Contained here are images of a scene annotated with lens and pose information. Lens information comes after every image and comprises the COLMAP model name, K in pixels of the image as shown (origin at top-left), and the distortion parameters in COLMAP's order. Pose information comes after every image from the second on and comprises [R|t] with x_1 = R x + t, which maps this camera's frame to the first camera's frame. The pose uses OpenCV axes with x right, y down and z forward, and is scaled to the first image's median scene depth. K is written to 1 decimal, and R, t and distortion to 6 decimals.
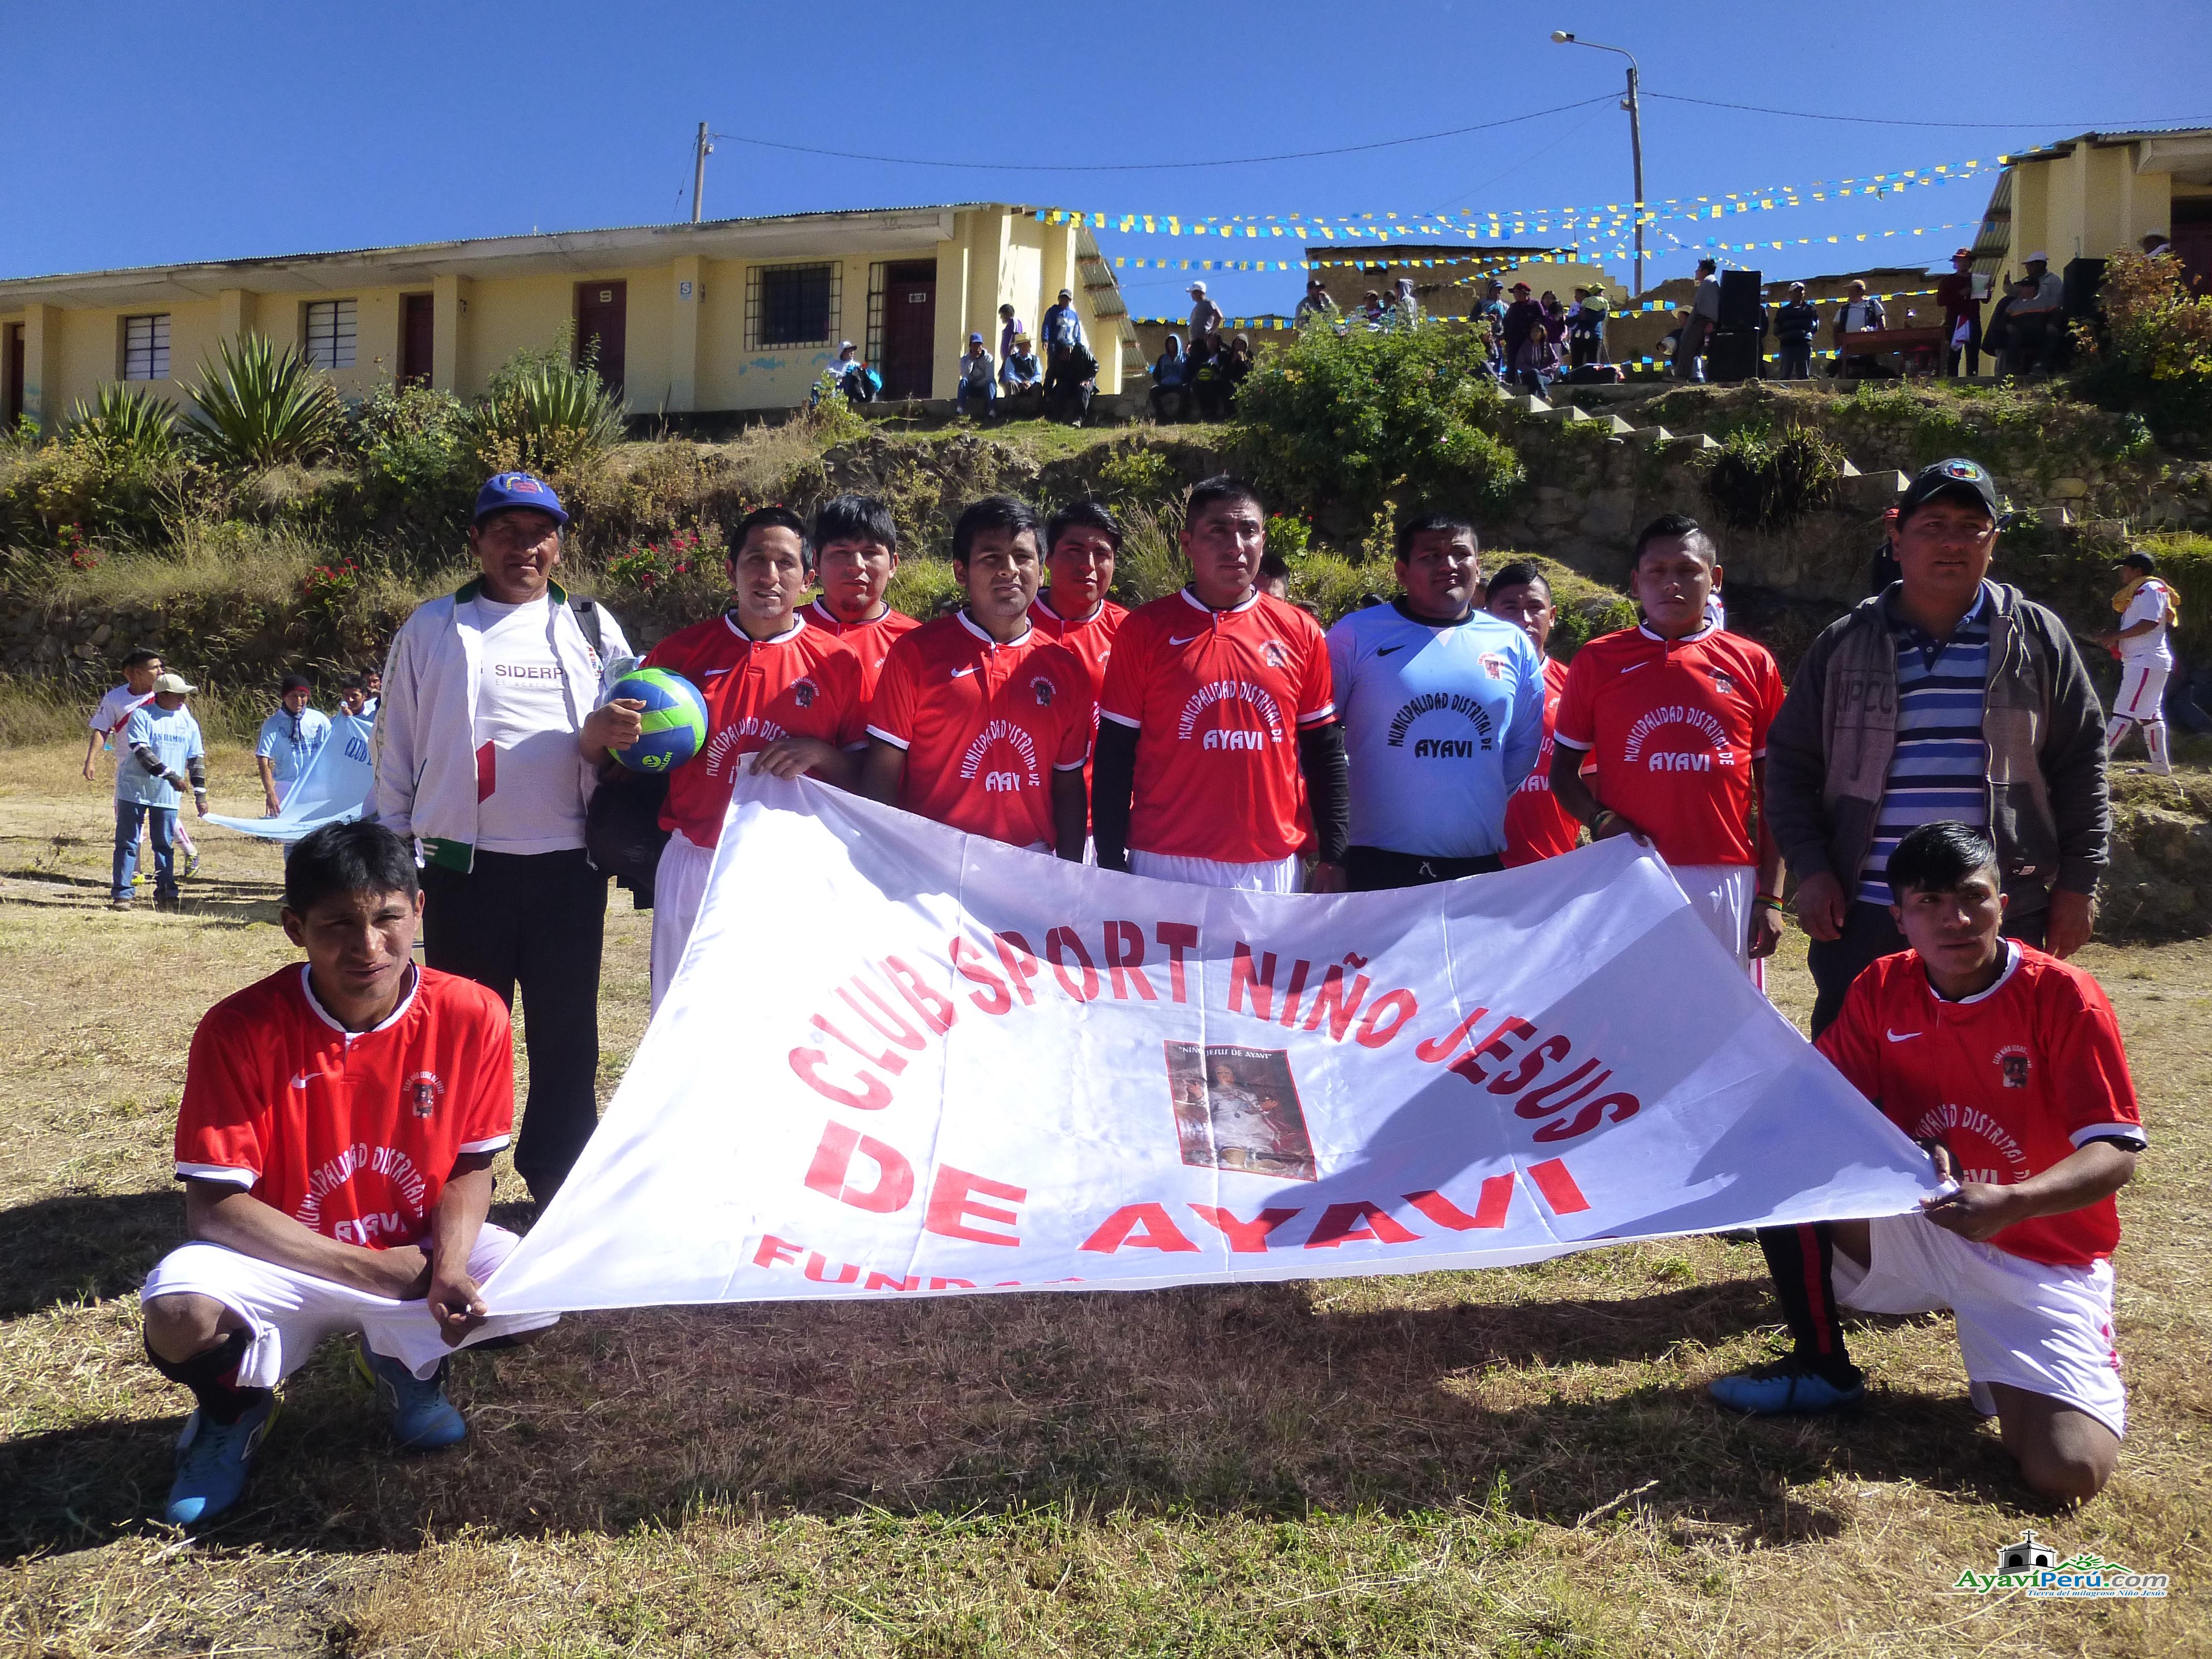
lens RADIAL K [[1708.7, 0, 1084.4], [0, 1708.7, 780.7], [0, 0, 1]] dist [-0.065212, 0.030586]
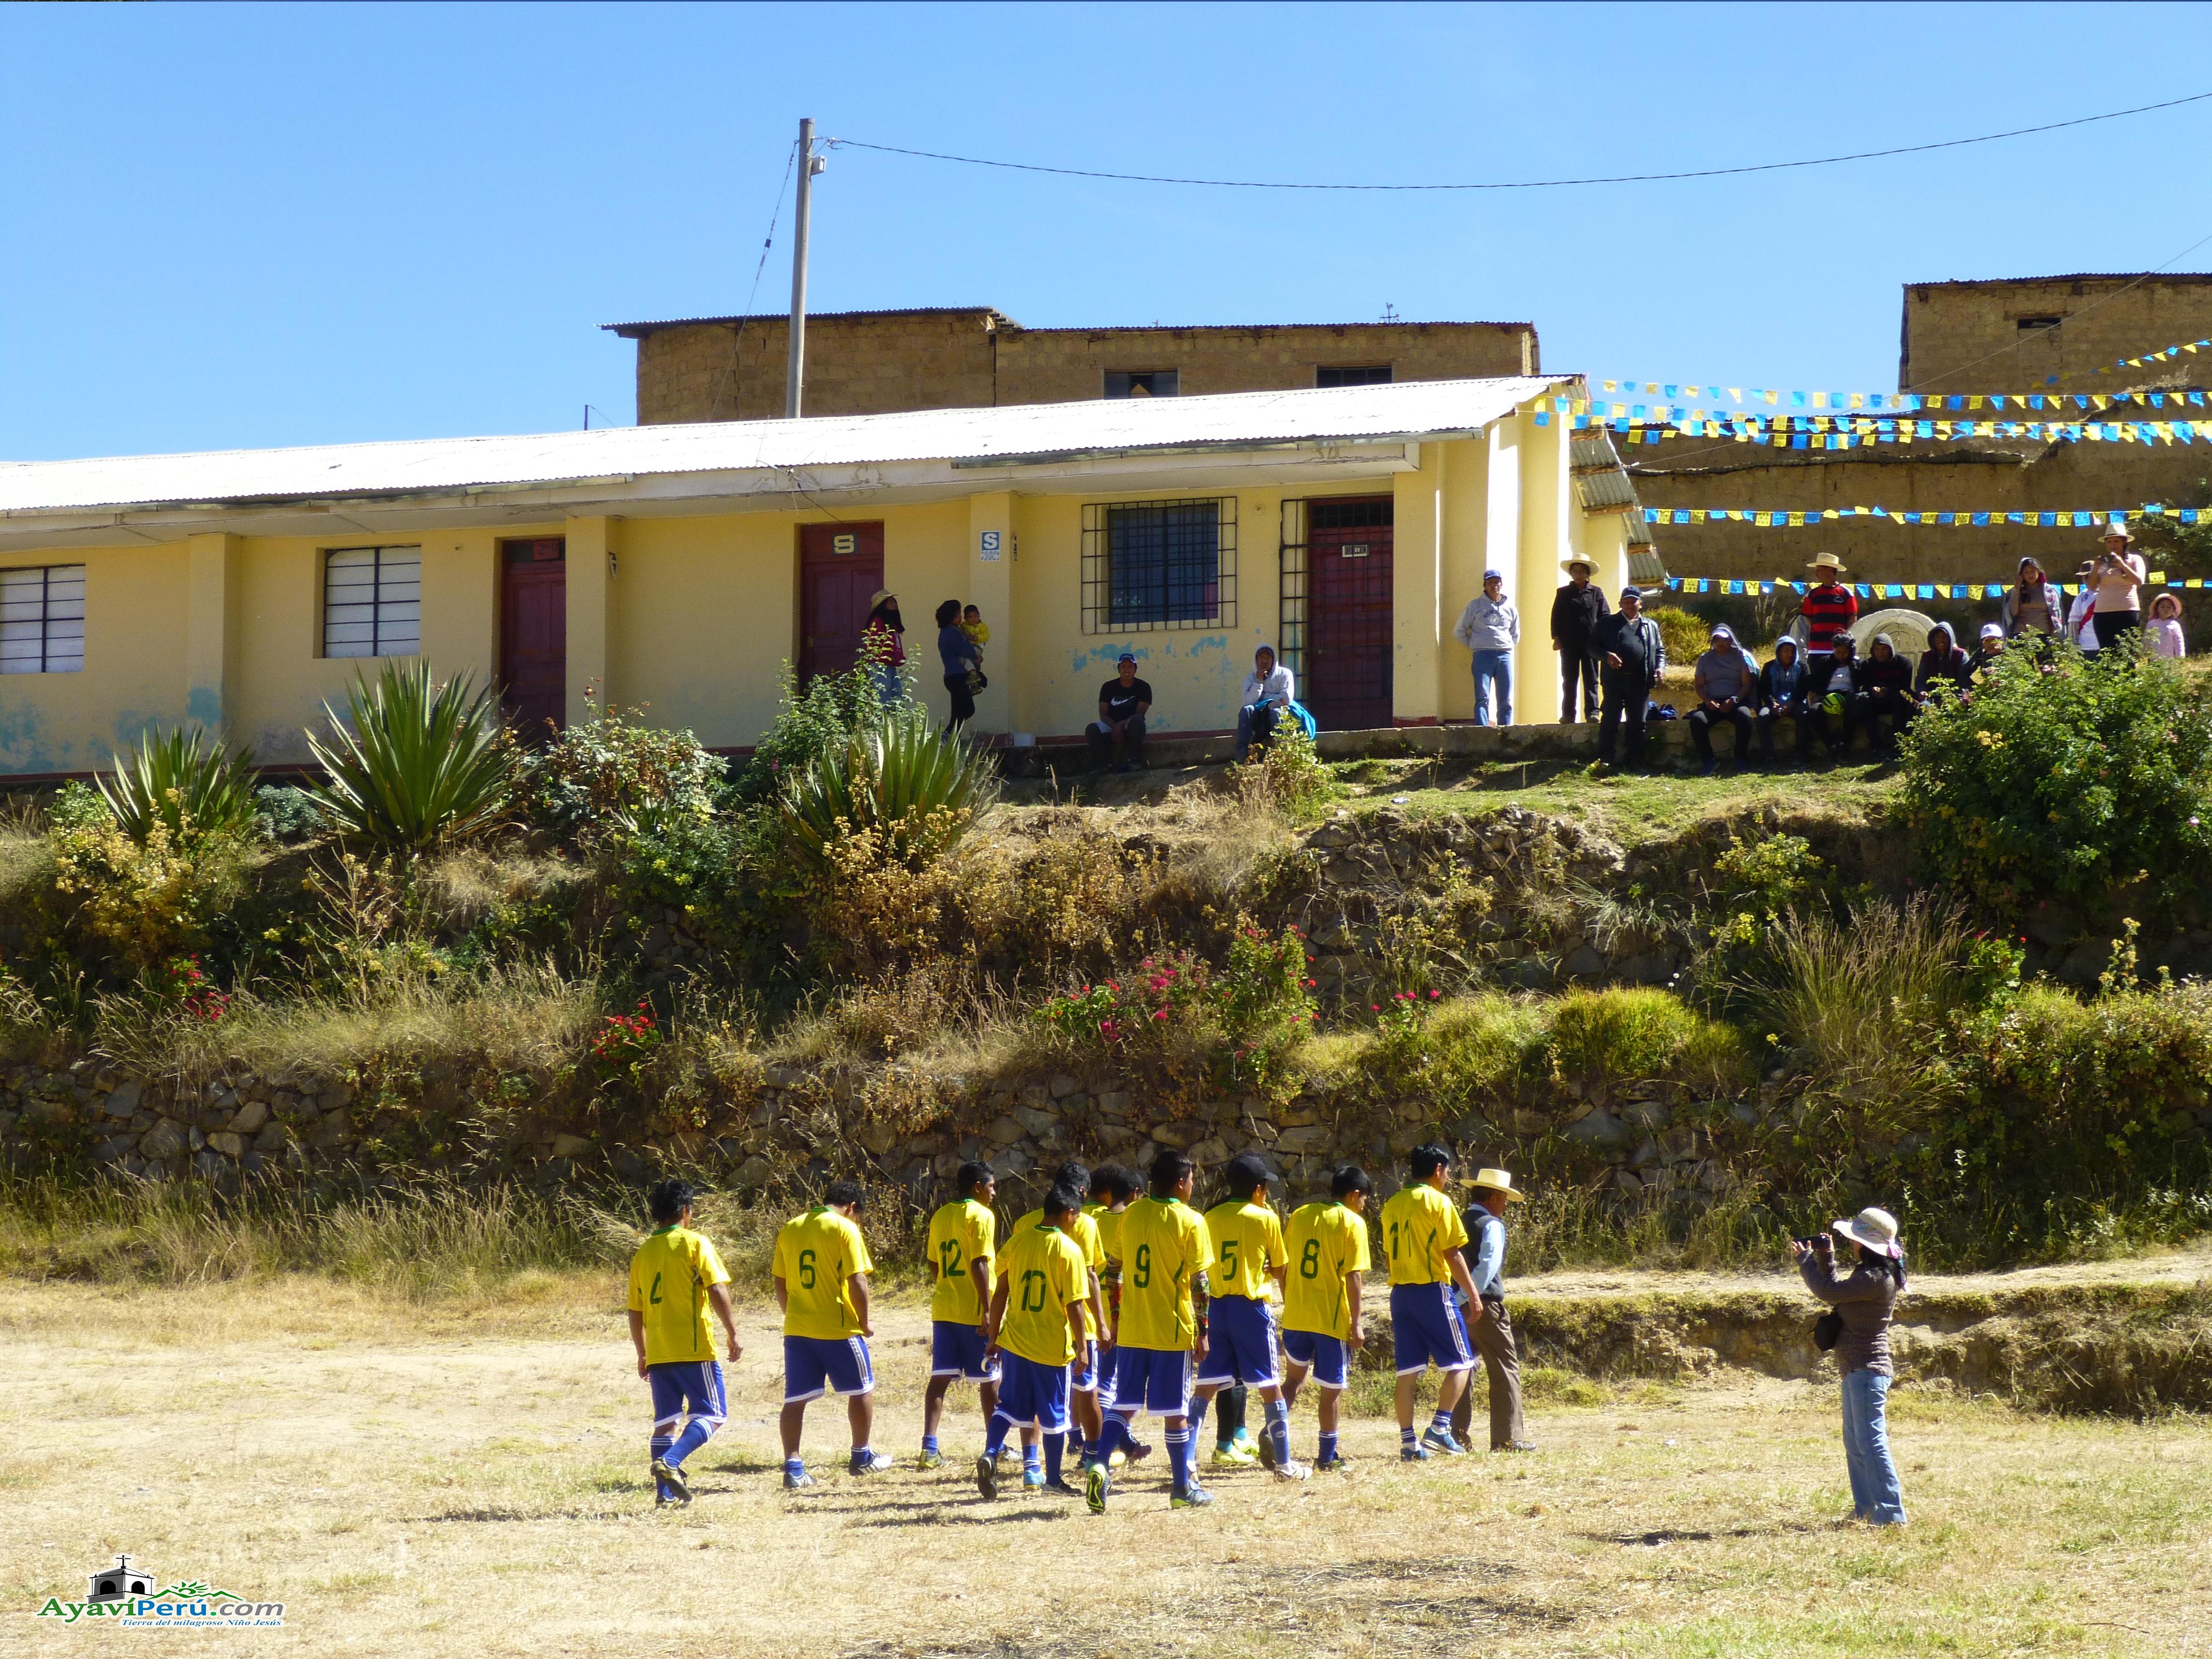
lens RADIAL K [[4397.7, 0, 1084.4], [0, 4397.7, 714.3], [0, 0, 1]] dist [0.084376, 0.000000]
pose [[0.998694, -0.031135, -0.040496, -0.165353], [0.025334, 0.990300, -0.136614, 0.005745], [0.044356, 0.135410, 0.989796, -0.803566]]
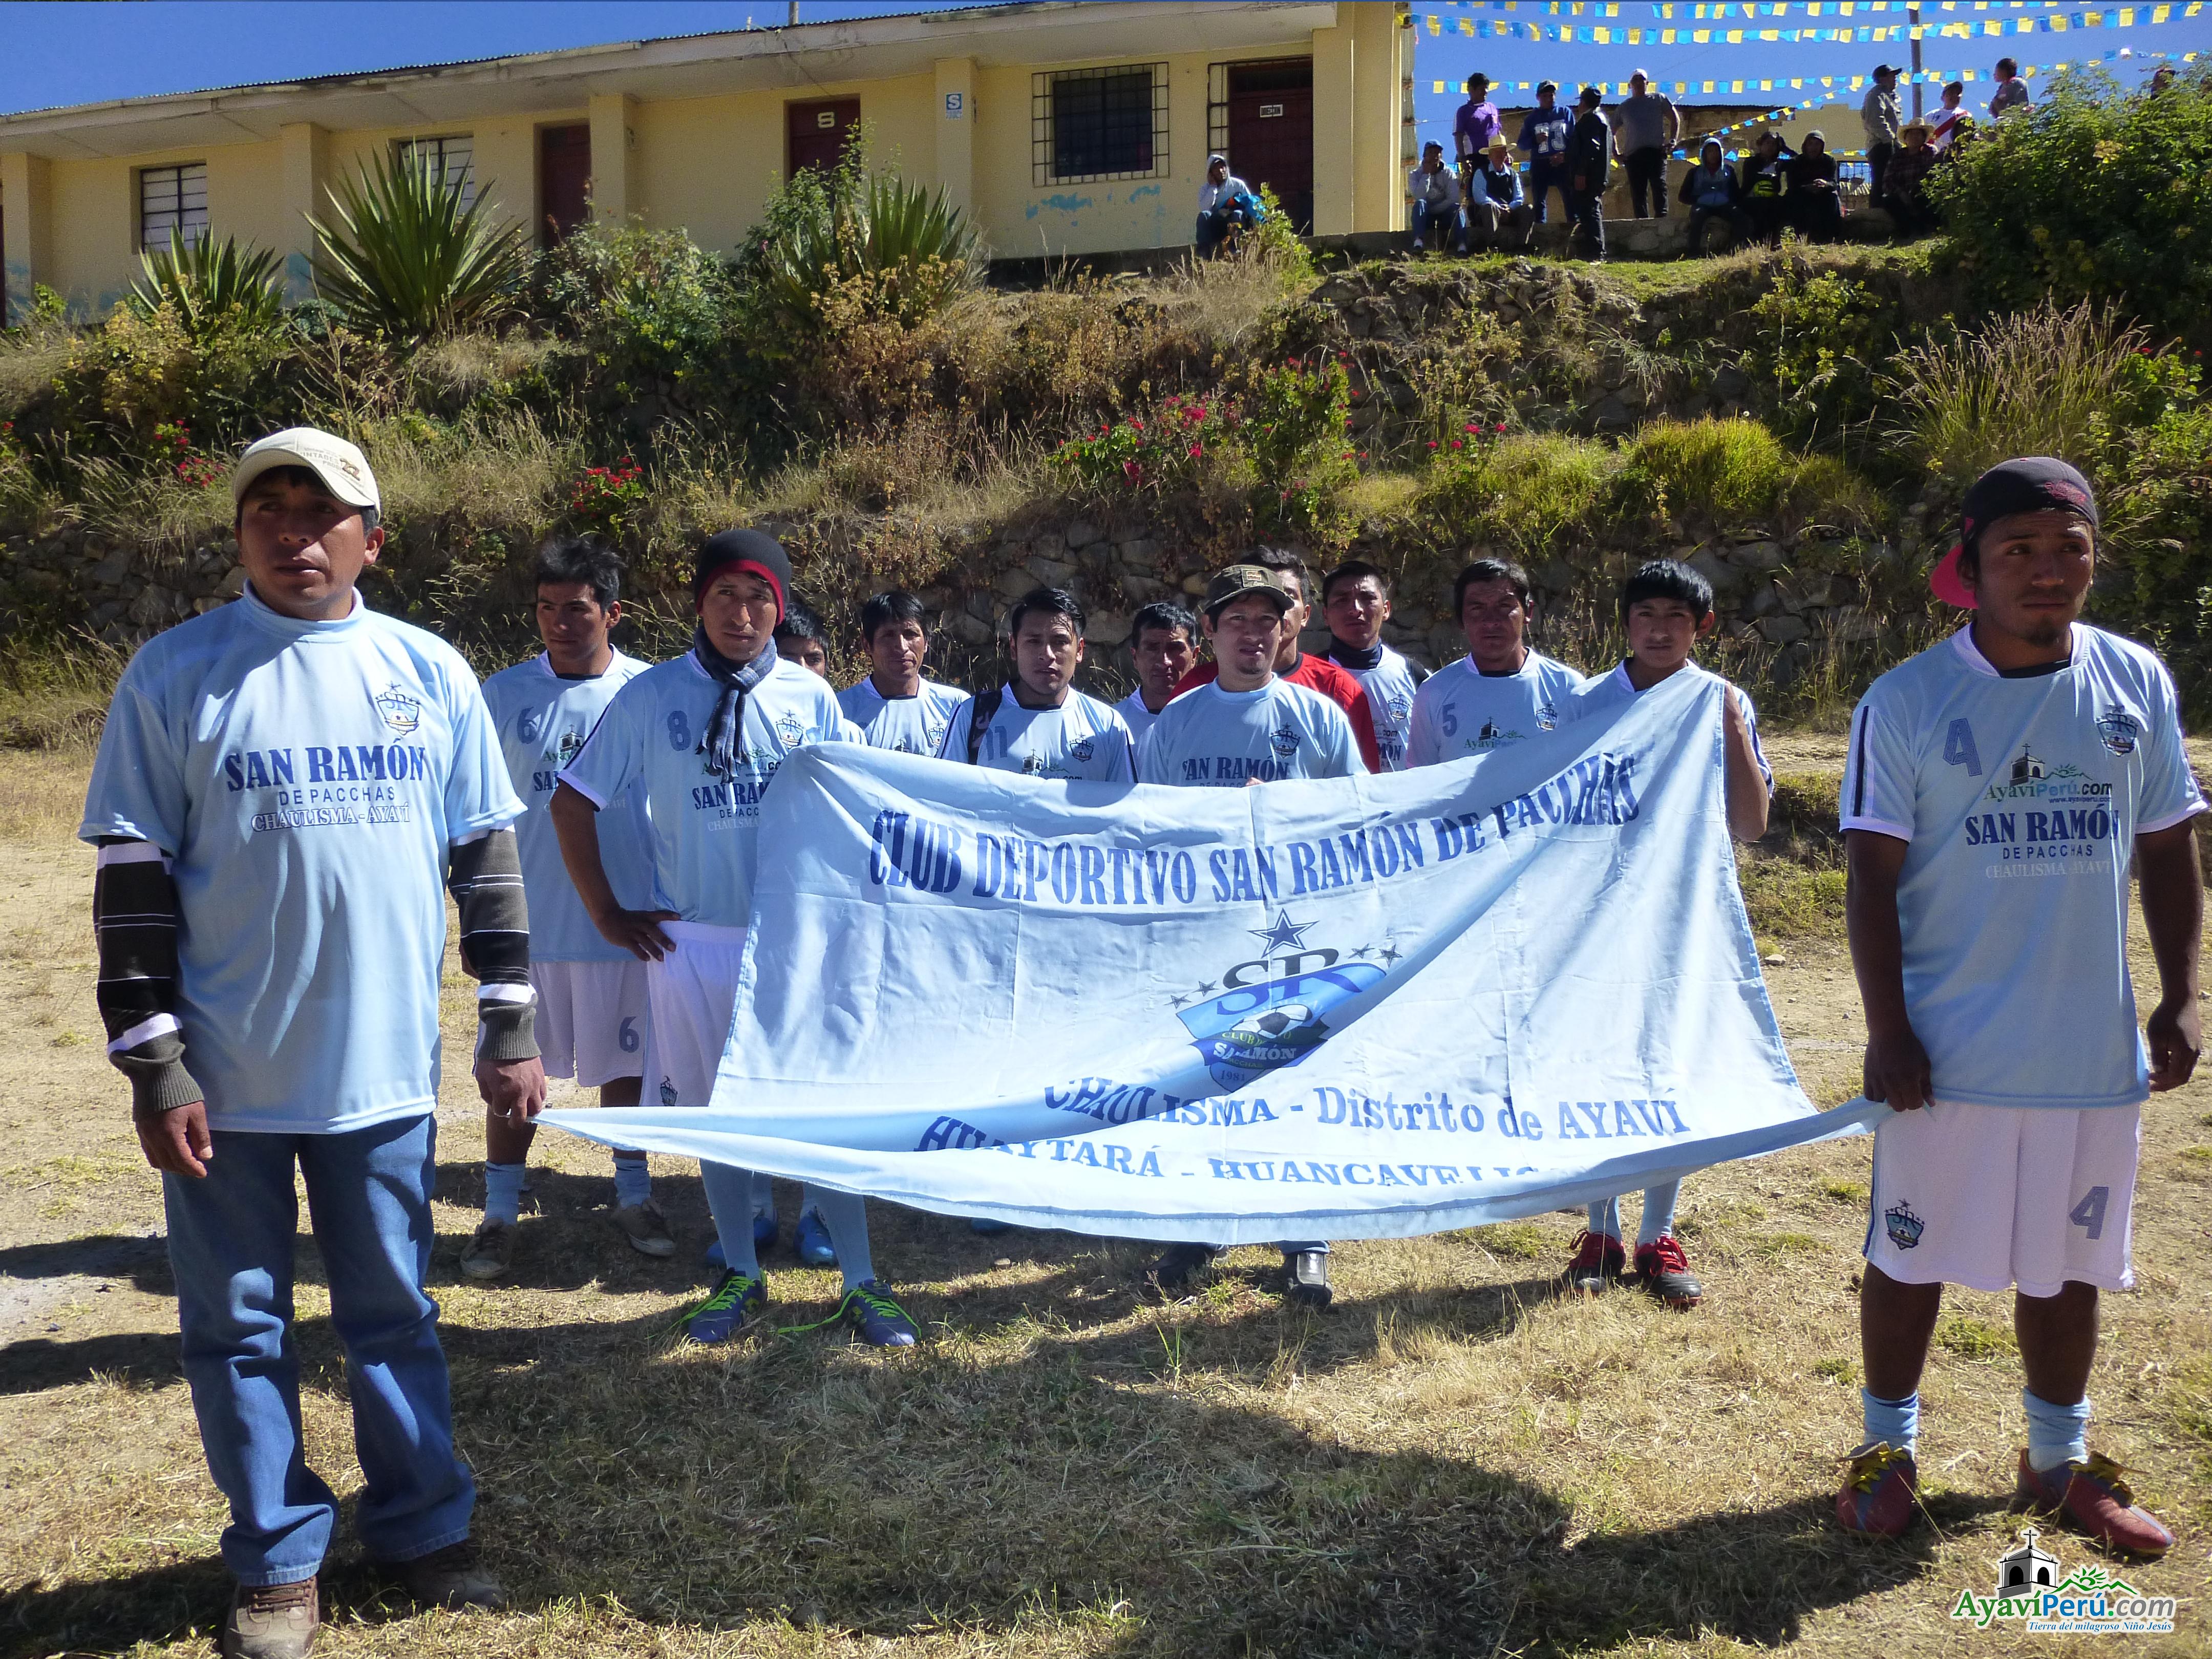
lens RADIAL K [[1736.0, 0, 1115.1], [0, 1736.0, 806.5], [0, 0, 1]] dist [-0.055319, 0.024169]
pose [[0.997336, -0.036630, 0.063086, -0.276895], [0.033717, 0.998343, 0.046639, -0.016402], [-0.064690, -0.044388, 0.996918, 0.278031]]
